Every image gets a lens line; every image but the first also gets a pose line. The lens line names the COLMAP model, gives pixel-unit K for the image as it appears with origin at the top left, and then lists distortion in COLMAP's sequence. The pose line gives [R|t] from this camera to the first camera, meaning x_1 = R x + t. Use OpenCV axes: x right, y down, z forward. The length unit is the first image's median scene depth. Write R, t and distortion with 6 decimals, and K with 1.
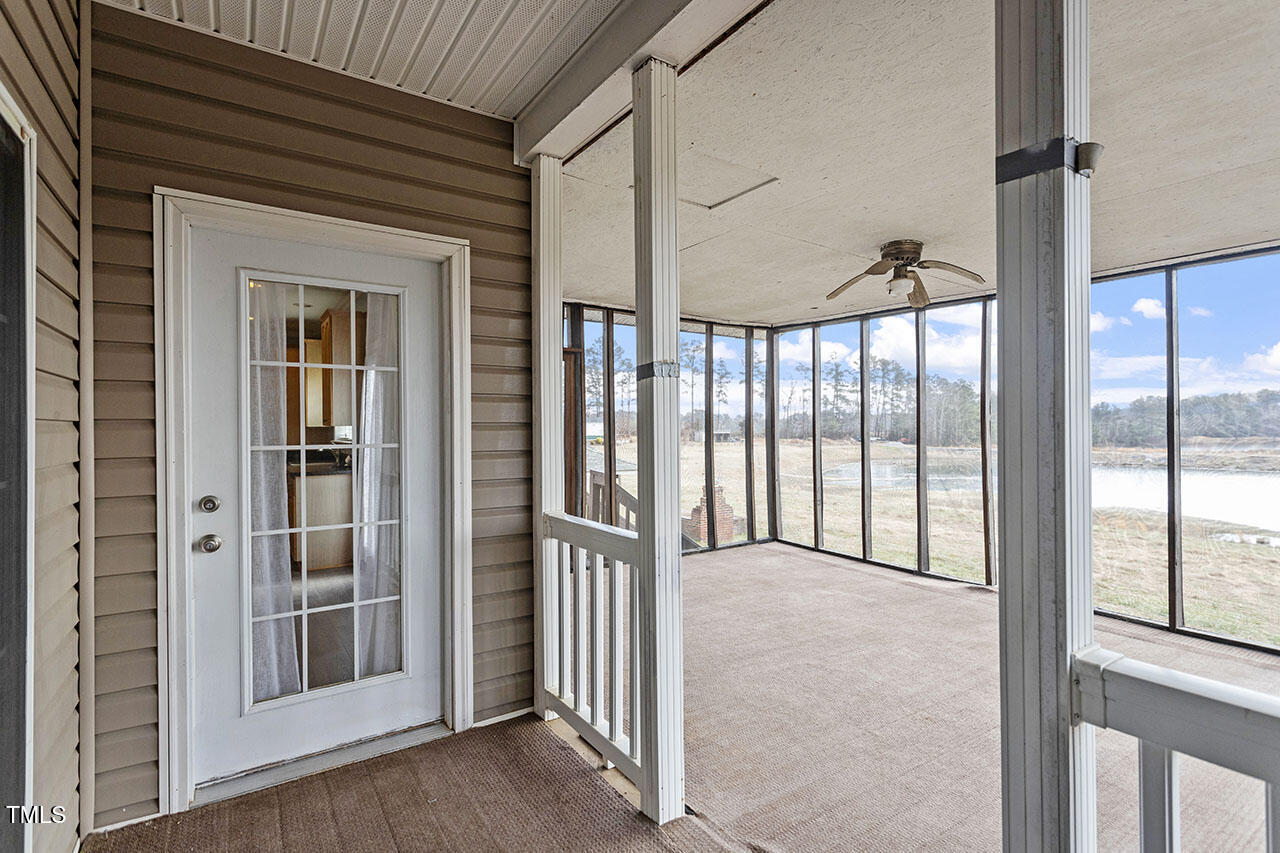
lens RADIAL K [[623.3, 0, 629.5], [0, 623.3, 418.7], [0, 0, 1]] dist [0.003102, 0.001899]
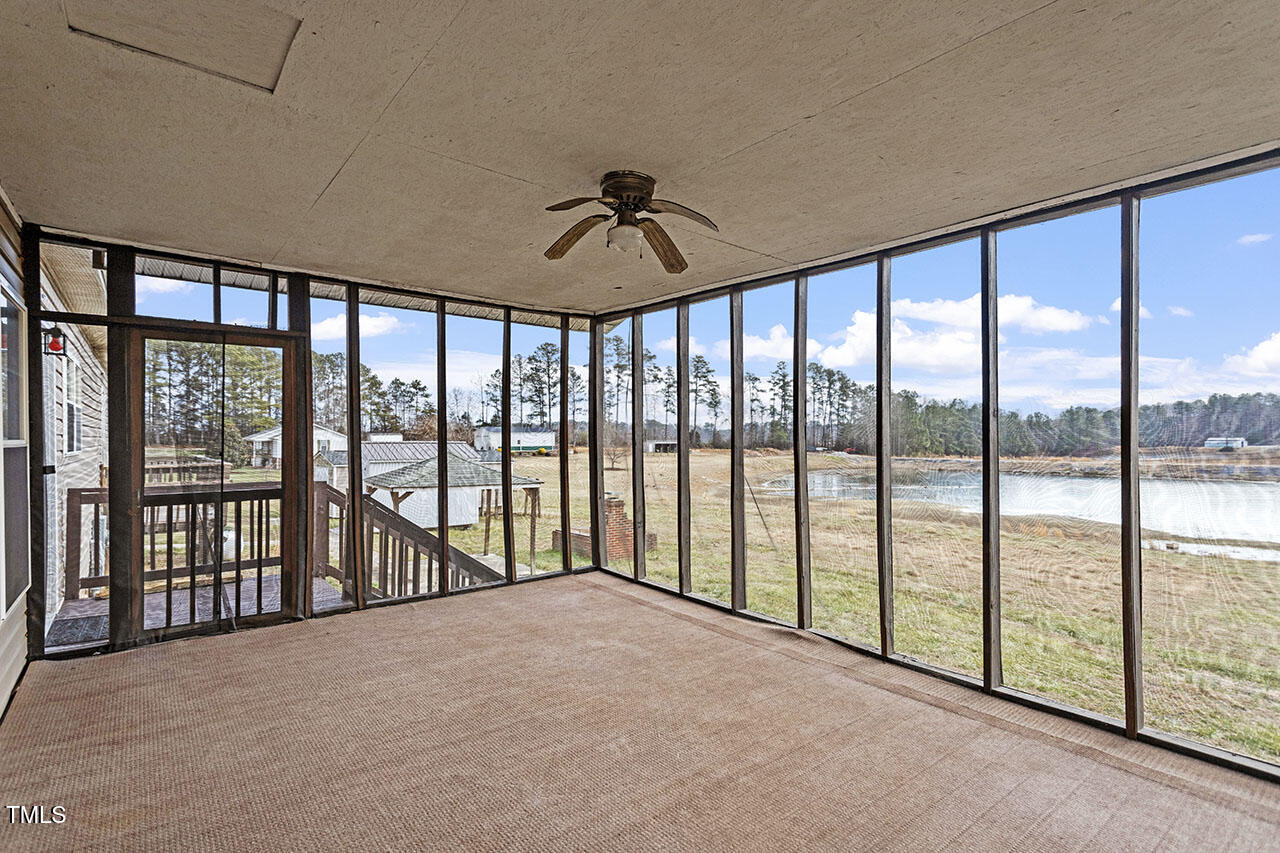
lens RADIAL K [[623.3, 0, 648.3], [0, 623.3, 433.1], [0, 0, 1]] dist [0.003102, 0.001899]
pose [[0.996592, -0.000030, 0.082484, 0.244728], [-0.000462, 0.999982, 0.005943, 0.006515], [-0.082483, -0.005961, 0.996575, 0.166672]]
